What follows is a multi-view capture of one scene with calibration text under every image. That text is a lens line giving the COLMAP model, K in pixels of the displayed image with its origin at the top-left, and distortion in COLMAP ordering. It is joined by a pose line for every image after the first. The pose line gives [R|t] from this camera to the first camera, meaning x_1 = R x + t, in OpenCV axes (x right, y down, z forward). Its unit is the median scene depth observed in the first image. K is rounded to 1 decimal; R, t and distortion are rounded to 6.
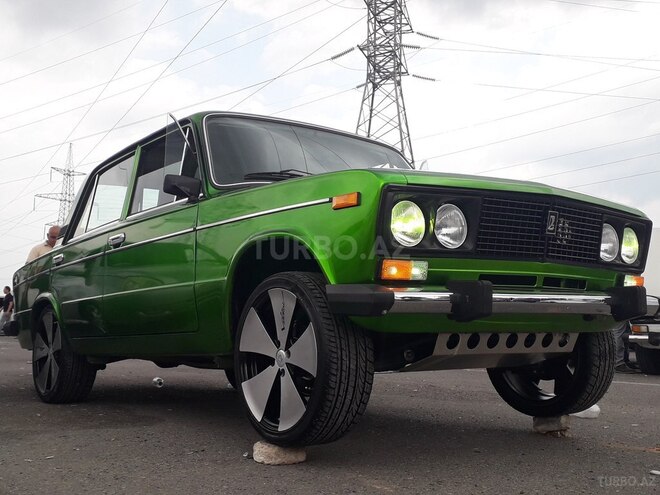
lens RADIAL K [[766.3, 0, 330.0], [0, 766.3, 247.5], [0, 0, 1]] dist [0.253688, -0.796726]
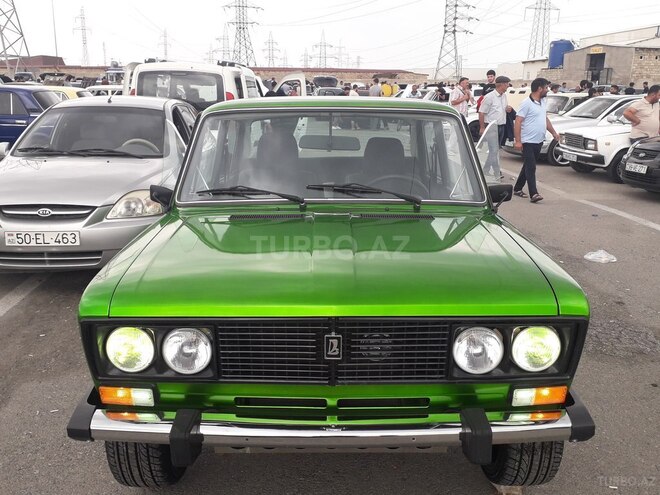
lens RADIAL K [[627.8, 0, 329.9], [0, 627.8, 233.5], [0, 0, 1]] dist [0.006694, 0.003308]
pose [[0.796218, 0.134524, -0.589865, 0.595647], [0.059492, 0.952833, 0.297607, -0.309507], [0.602078, -0.272052, 0.750660, 0.495428]]
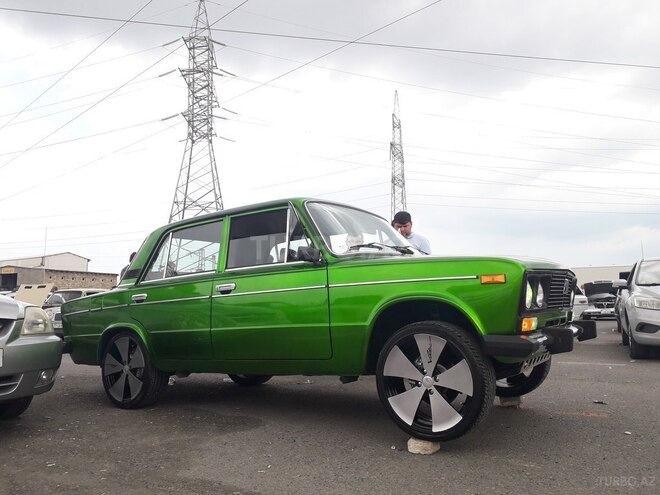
lens RADIAL K [[527.6, 0, 330.0], [0, 527.6, 247.5], [0, 0, 1]] dist [0.093893, -0.177890]
pose [[0.943117, 0.011406, 0.332265, -0.519297], [-0.007160, 0.999876, -0.014002, -0.086866], [-0.332384, 0.010826, 0.943082, 0.090723]]
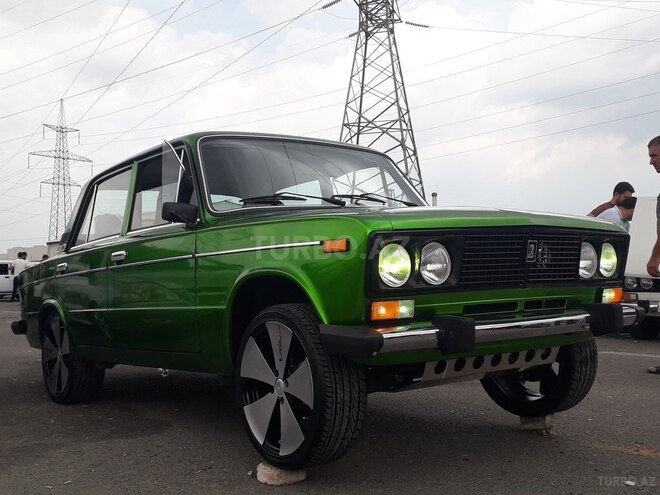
lens RADIAL K [[766.3, 0, 330.0], [0, 766.3, 247.5], [0, 0, 1]] dist [0.253688, -0.796726]
pose [[0.999557, -0.029725, 0.001801, 0.008648], [0.029542, 0.997398, 0.065765, -0.104419], [-0.003751, -0.065683, 0.997833, -0.048360]]
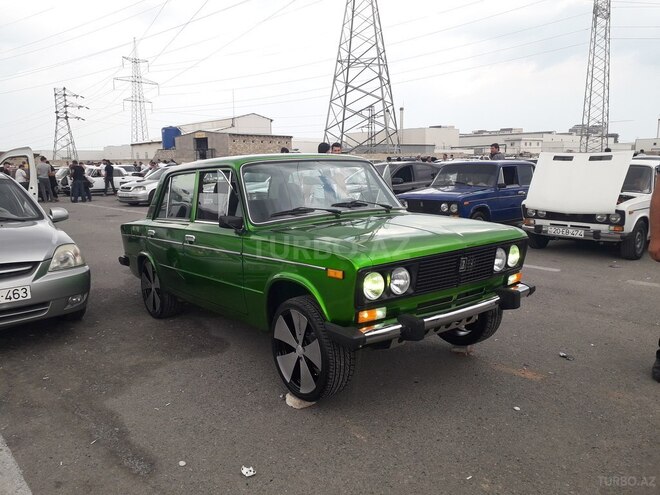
lens RADIAL K [[527.6, 0, 330.0], [0, 527.6, 247.5], [0, 0, 1]] dist [0.093893, -0.177890]
pose [[0.999523, -0.030882, 0.000292, 0.008280], [0.029799, 0.966854, 0.253586, -0.323559], [-0.008114, -0.253456, 0.967313, -0.050518]]
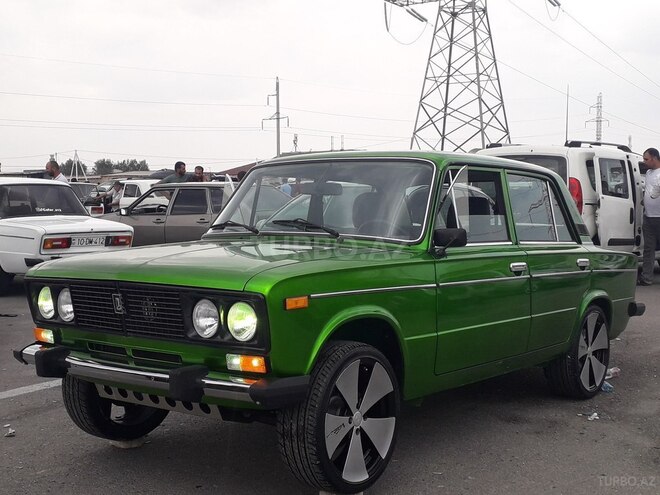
lens RADIAL K [[867.3, 0, 343.1], [0, 867.3, 248.1], [0, 0, 1]] dist [0.143737, -0.066994]
pose [[0.255354, 0.048843, -0.965613, 1.470003], [0.101970, 0.991793, 0.077133, -0.163168], [0.961455, -0.118160, 0.248278, 0.922393]]
